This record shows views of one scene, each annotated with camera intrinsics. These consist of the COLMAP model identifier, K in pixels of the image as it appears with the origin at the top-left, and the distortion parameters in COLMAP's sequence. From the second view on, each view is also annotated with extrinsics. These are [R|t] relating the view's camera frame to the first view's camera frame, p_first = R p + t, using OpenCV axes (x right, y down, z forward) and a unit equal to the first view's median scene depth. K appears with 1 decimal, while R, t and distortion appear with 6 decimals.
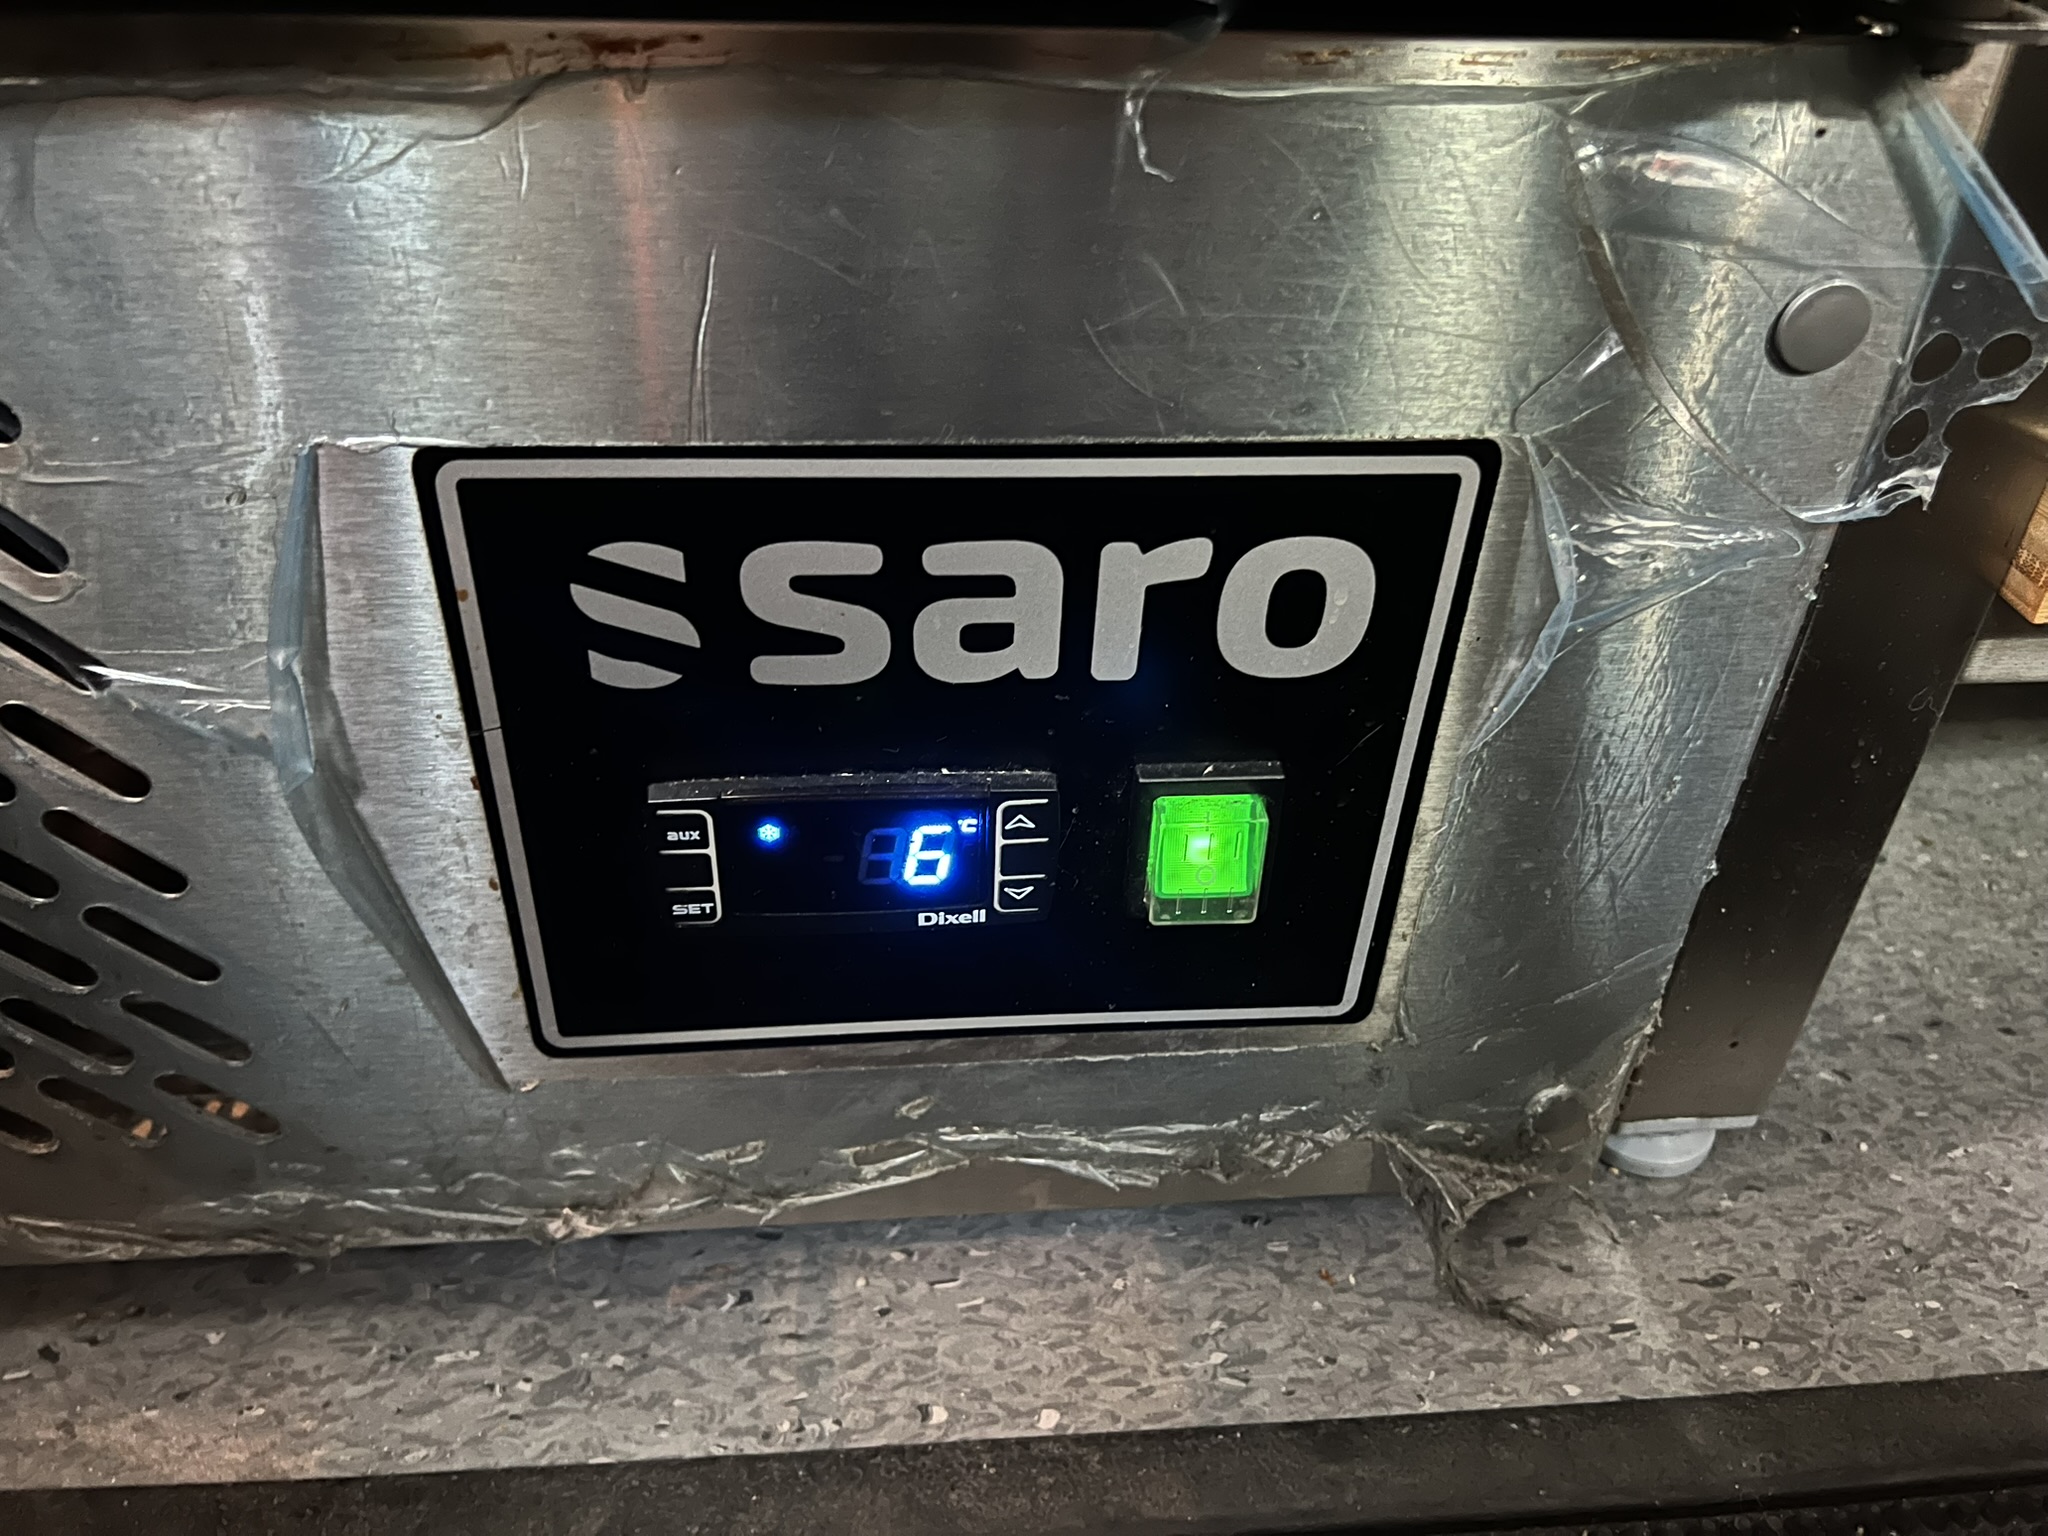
lens RADIAL K [[1529.7, 0, 1034.3], [0, 1529.7, 777.9], [0, 0, 1]] dist [0.026889, -0.042458]
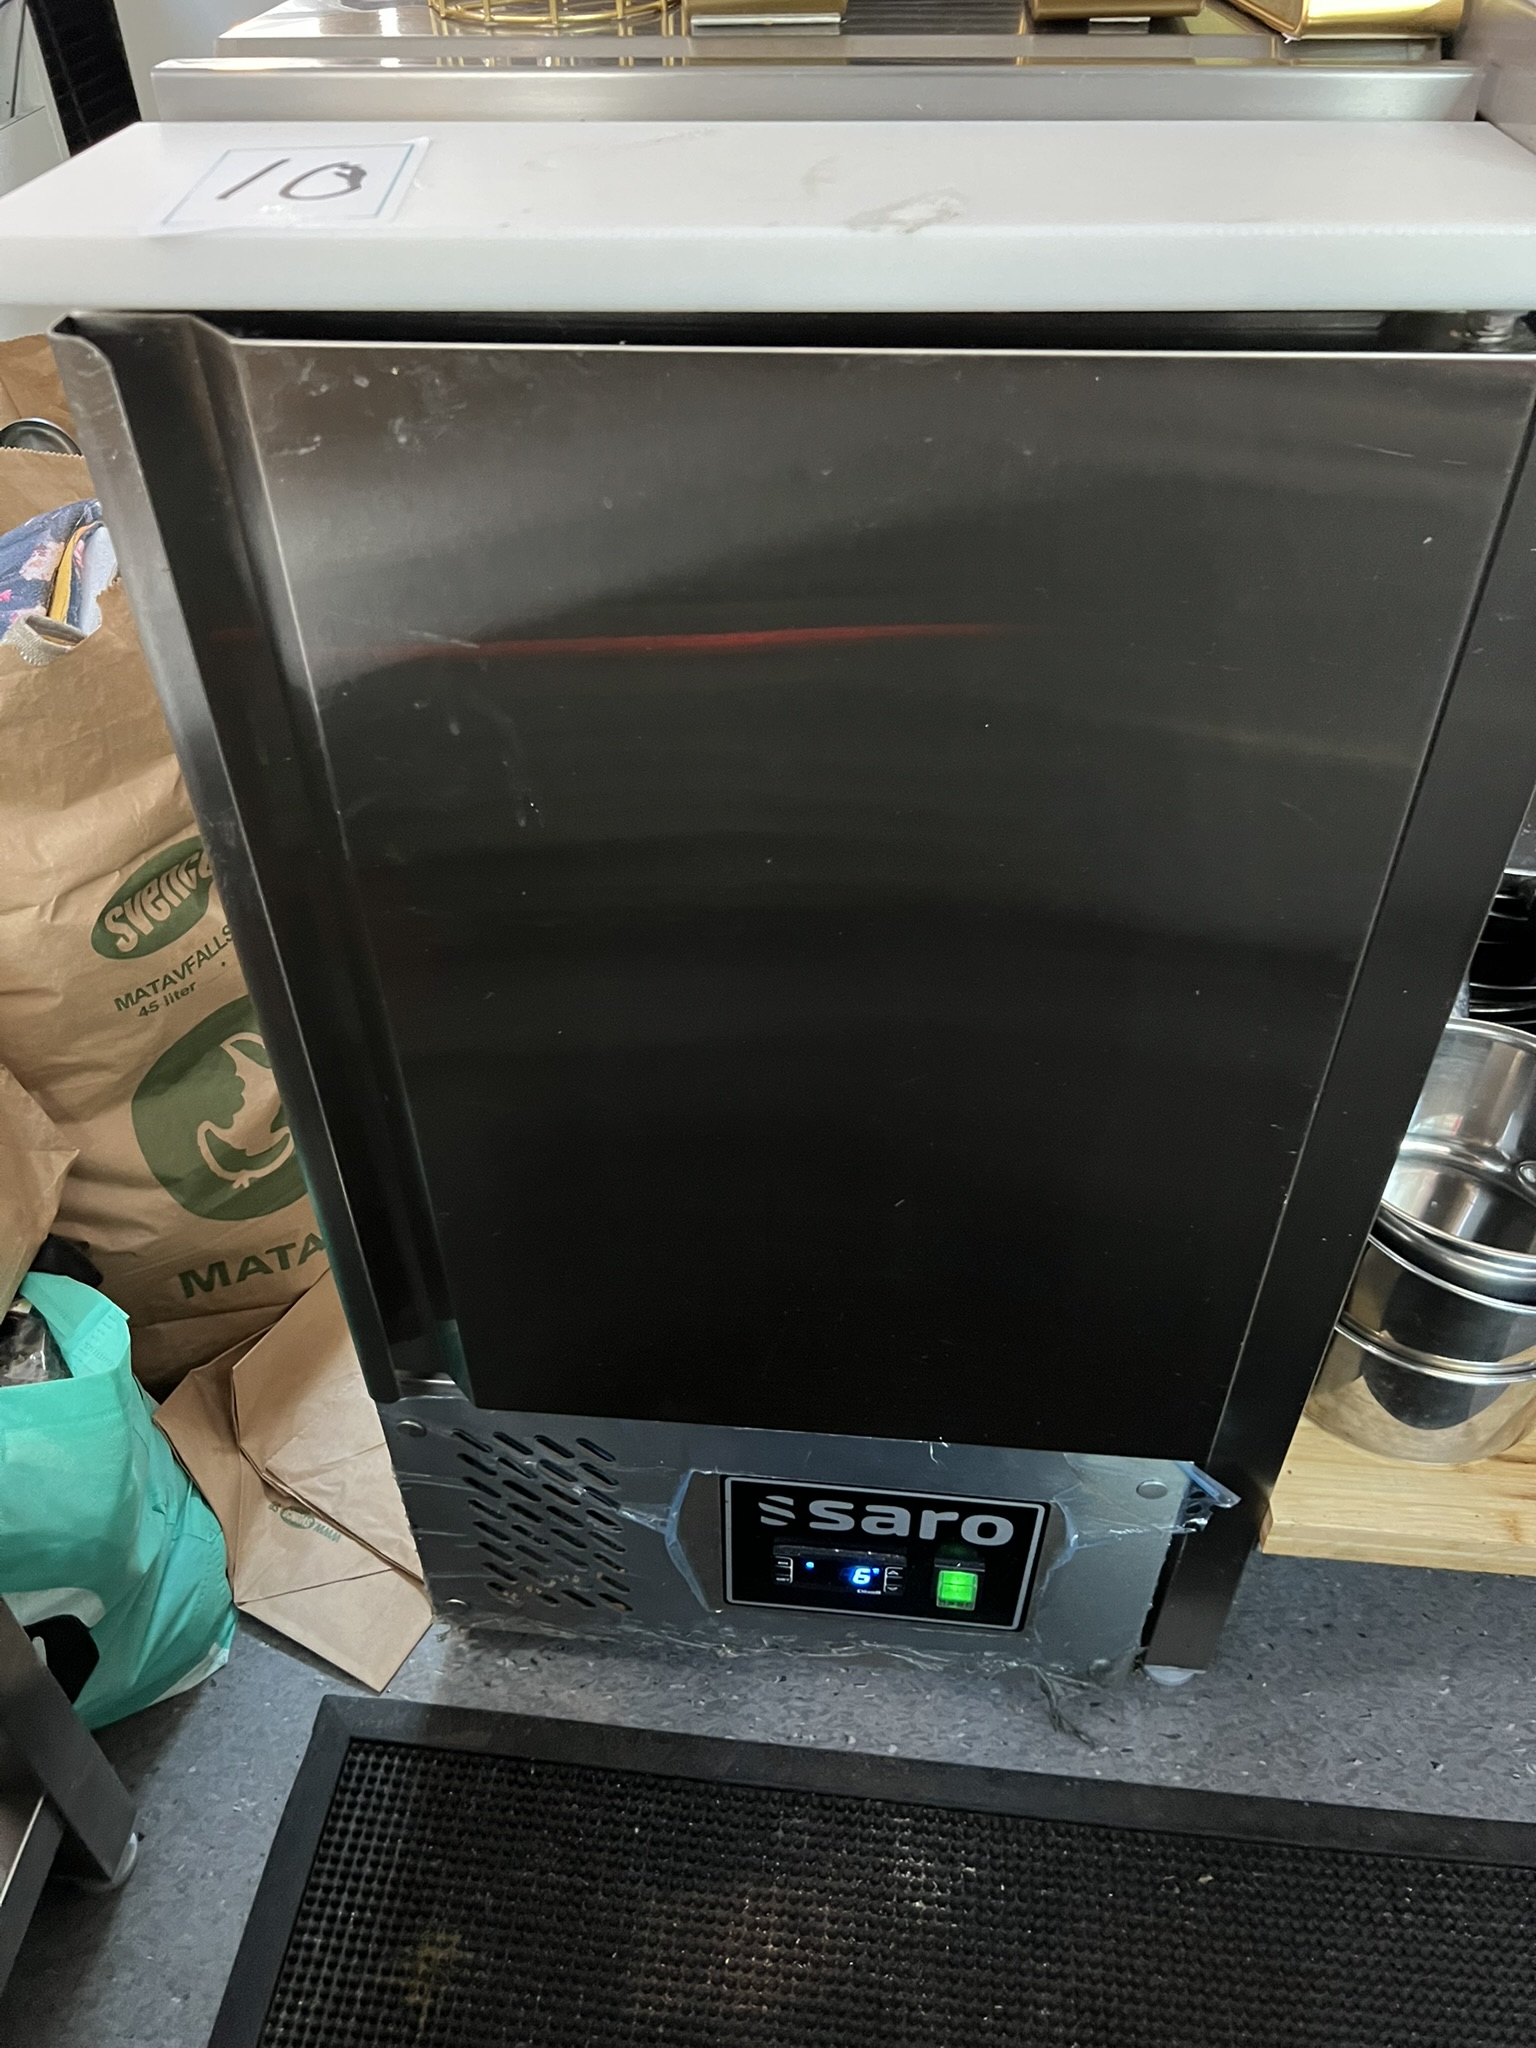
lens RADIAL K [[1529.7, 0, 768.7], [0, 1529.7, 1017.1], [0, 0, 1]] dist [0.026889, -0.042458]
pose [[0.980513, 0.097327, -0.170653, 0.129022], [-0.083792, 0.992867, 0.084815, -1.048678], [0.177690, -0.068863, 0.981674, -1.562416]]
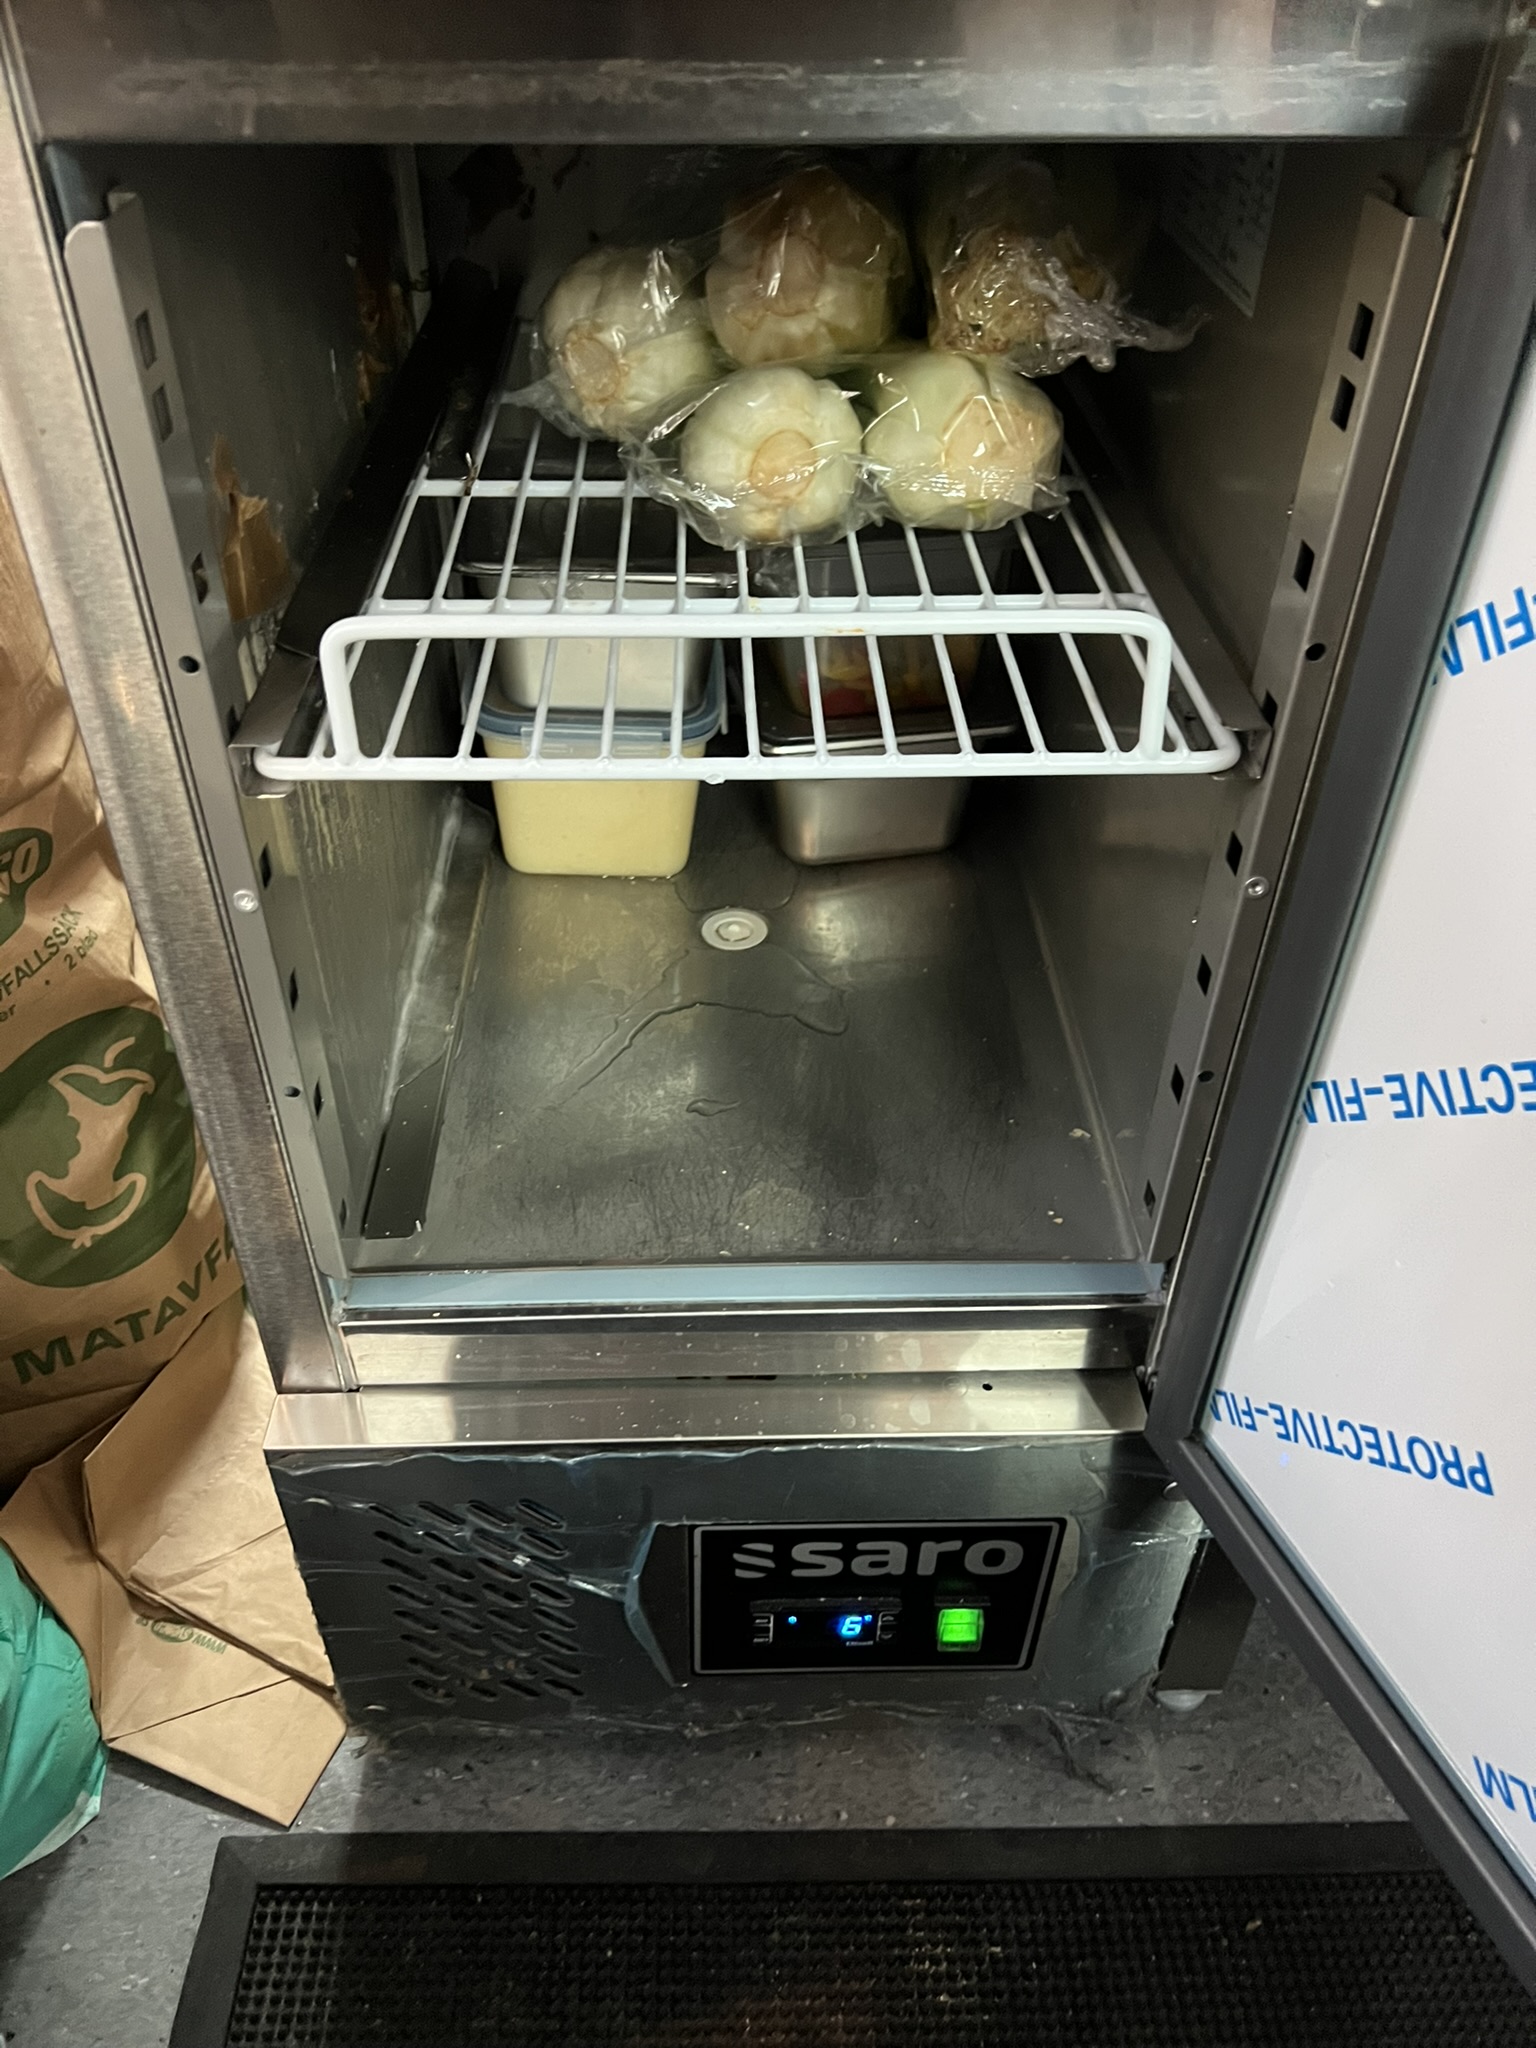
lens RADIAL K [[1529.7, 0, 765.5], [0, 1529.7, 1014.3], [0, 0, 1]] dist [0.026889, -0.042458]
pose [[0.997607, 0.026550, -0.063834, -0.063992], [-0.023697, 0.998704, 0.045051, -0.912503], [0.064948, -0.043430, 0.996943, -1.297523]]
